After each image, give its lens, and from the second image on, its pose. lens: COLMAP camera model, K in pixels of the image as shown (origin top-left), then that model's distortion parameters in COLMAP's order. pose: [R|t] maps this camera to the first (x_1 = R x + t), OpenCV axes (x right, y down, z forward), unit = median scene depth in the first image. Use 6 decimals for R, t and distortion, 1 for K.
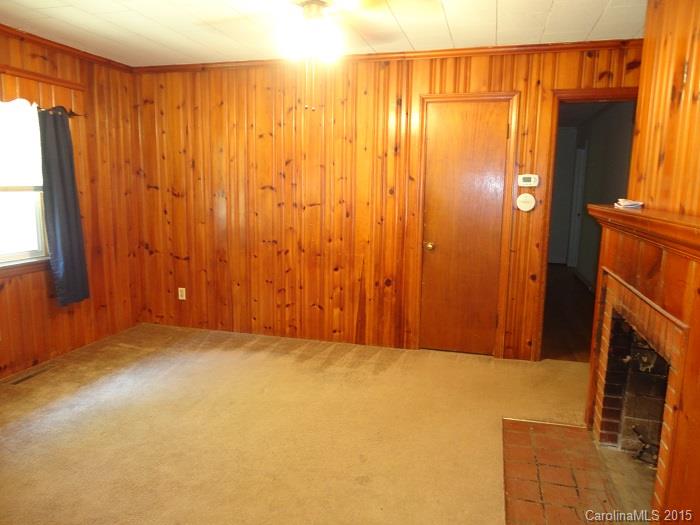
lens RADIAL K [[510.0, 0, 350.0], [0, 510.0, 262.5], [0, 0, 1]] dist [-0.008632, 0.004973]
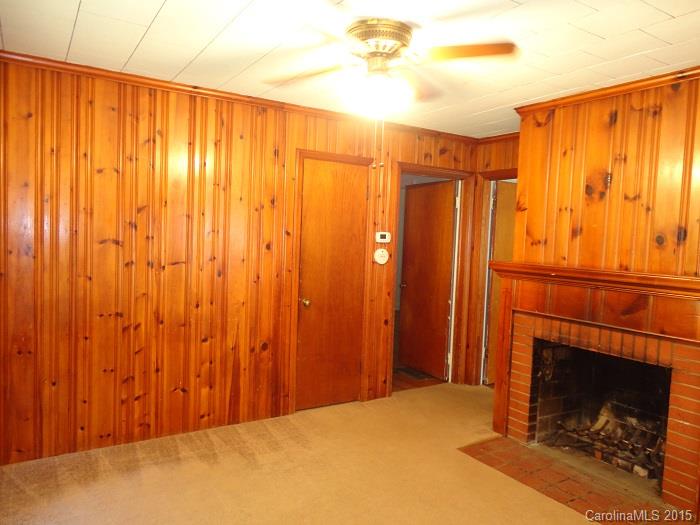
lens RADIAL K [[510.0, 0, 350.0], [0, 510.0, 262.5], [0, 0, 1]] dist [-0.008632, 0.004973]
pose [[0.666389, -0.030182, 0.744993, -0.486593], [0.085508, 0.995681, -0.036148, -0.062492], [-0.740685, 0.087792, 0.666092, 0.268395]]
